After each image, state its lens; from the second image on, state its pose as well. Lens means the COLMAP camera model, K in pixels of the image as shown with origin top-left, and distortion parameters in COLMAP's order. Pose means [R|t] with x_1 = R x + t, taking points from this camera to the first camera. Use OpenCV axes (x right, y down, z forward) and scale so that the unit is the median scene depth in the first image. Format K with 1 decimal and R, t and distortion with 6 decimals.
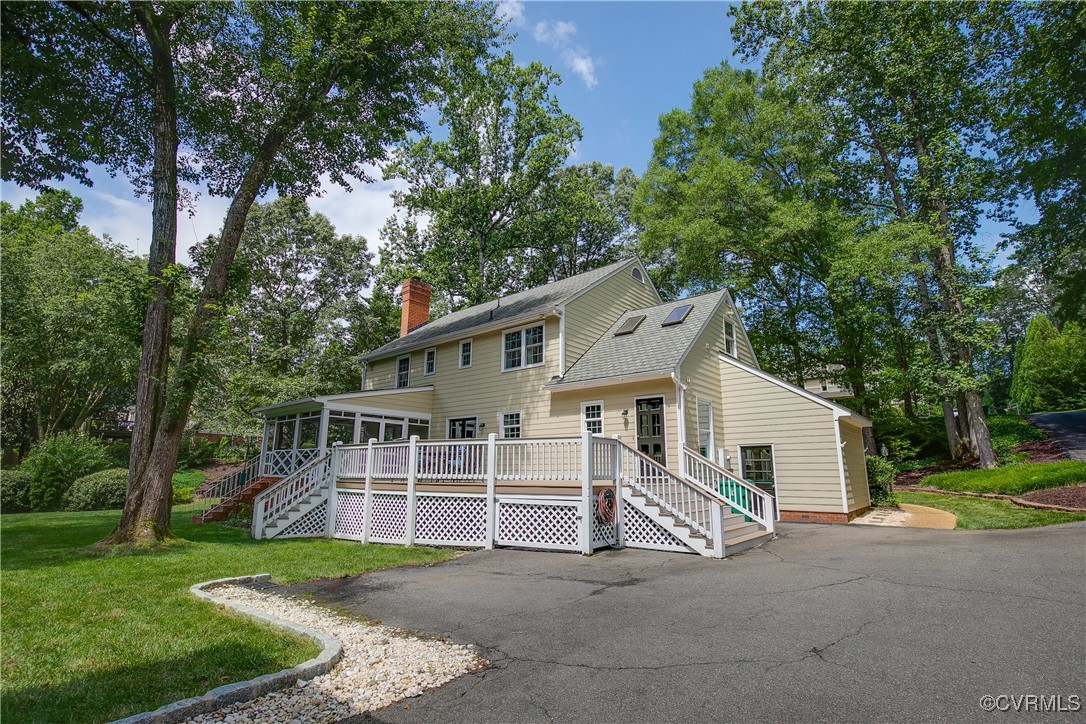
lens RADIAL K [[485.2, 0, 559.1], [0, 485.2, 372.7], [0, 0, 1]] dist [-0.001449, -0.000309]
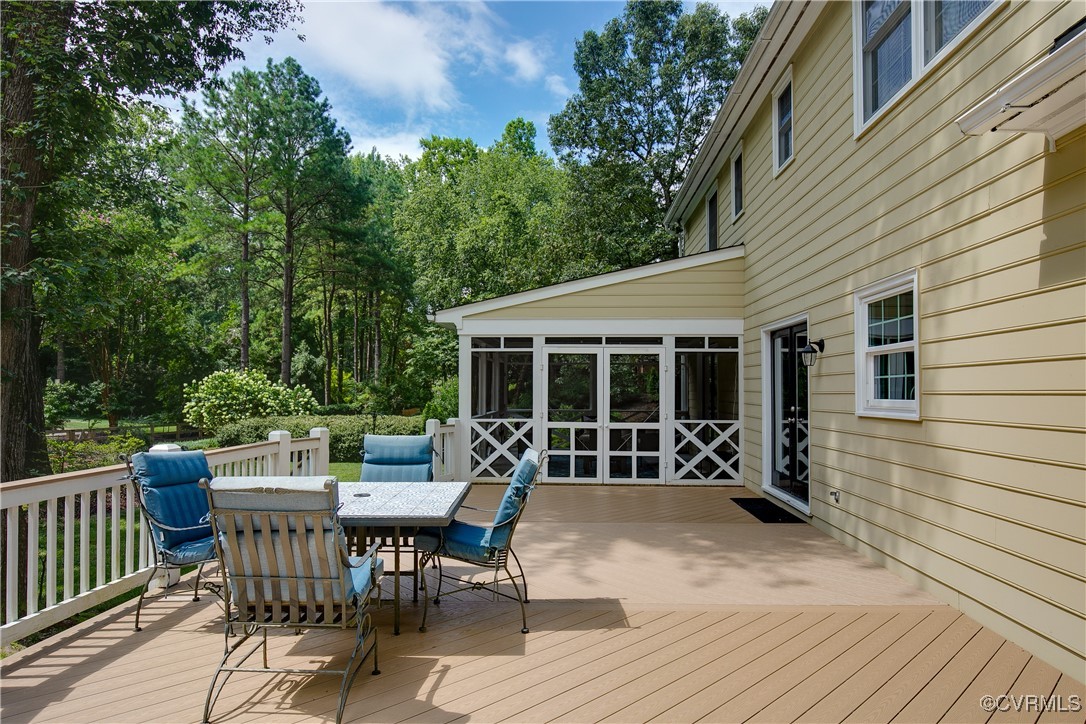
lens RADIAL K [[629.3, 0, 543.0], [0, 629.3, 362.0], [0, 0, 1]] dist [-0.000073, -0.000021]
pose [[0.569608, -0.036783, -0.821093, 0.054567], [0.163398, 0.984126, 0.069267, 0.066181], [0.805511, -0.173620, 0.566576, 0.673273]]
